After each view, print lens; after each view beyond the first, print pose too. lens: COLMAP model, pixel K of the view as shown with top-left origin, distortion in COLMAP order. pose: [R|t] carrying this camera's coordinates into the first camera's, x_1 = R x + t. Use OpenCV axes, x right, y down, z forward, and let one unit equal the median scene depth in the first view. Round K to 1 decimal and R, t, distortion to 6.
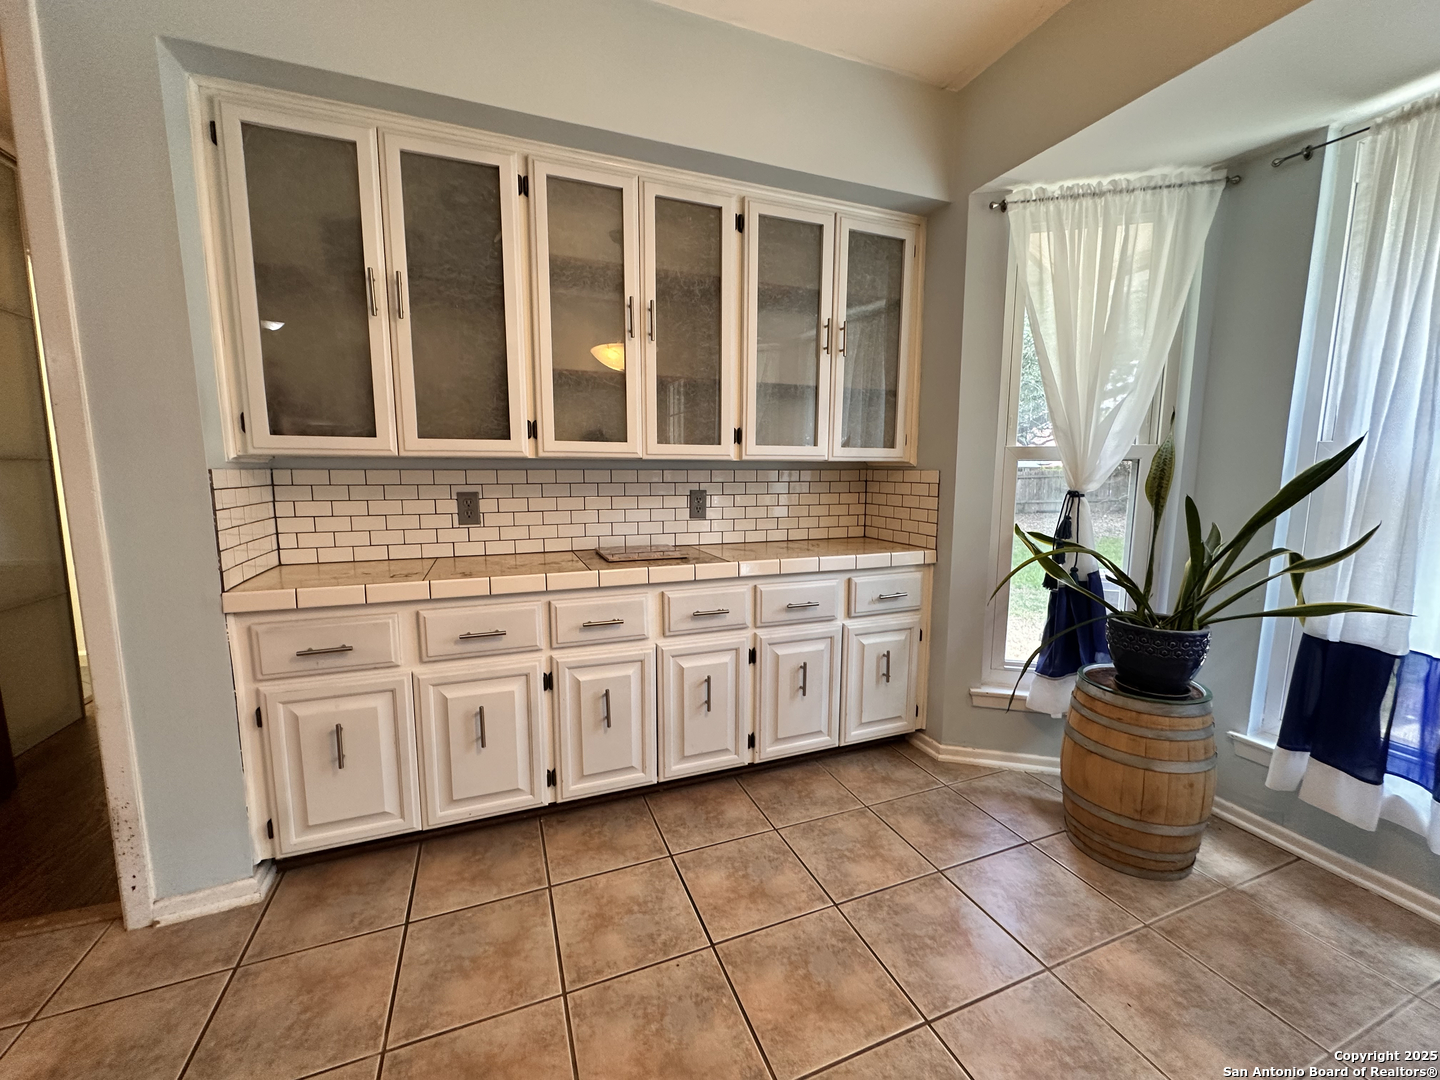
lens RADIAL K [[575.0, 0, 723.1], [0, 575.0, 539.2], [0, 0, 1]] dist [-0.003164, 0.000181]
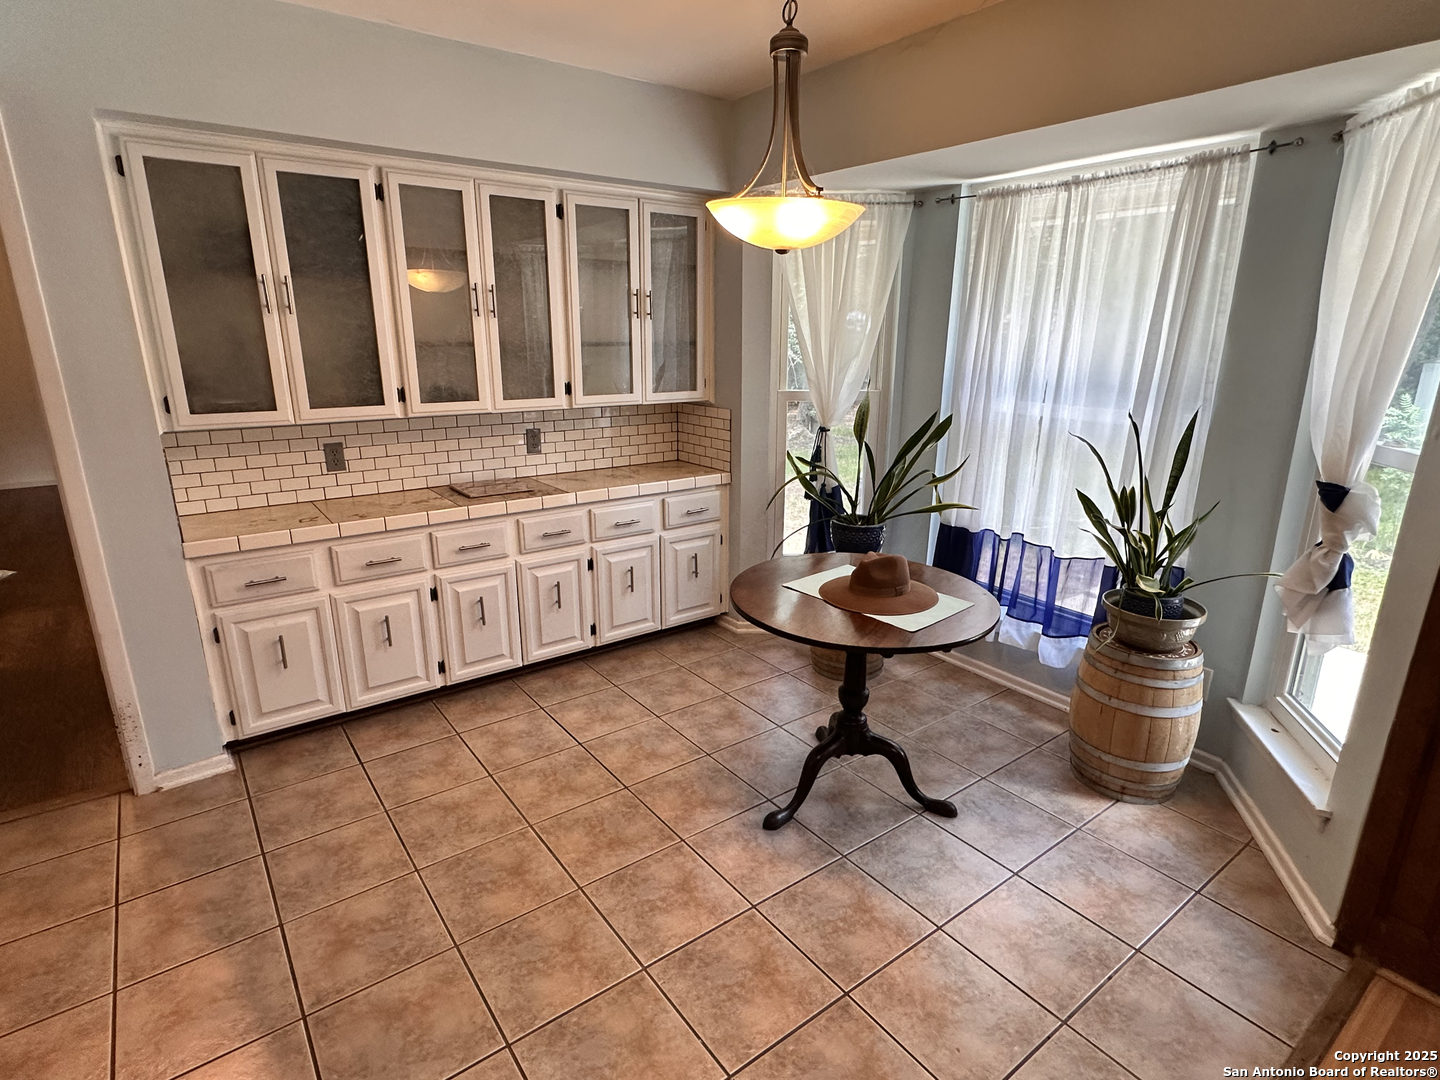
lens RADIAL K [[761.8, 0, 709.1], [0, 761.8, 546.4], [0, 0, 1]] dist [0.004881, -0.000570]
pose [[0.970379, -0.069233, 0.231454, -0.093923], [0.032347, 0.986665, 0.159518, -0.112060], [-0.239411, -0.147306, 0.959679, -0.779321]]
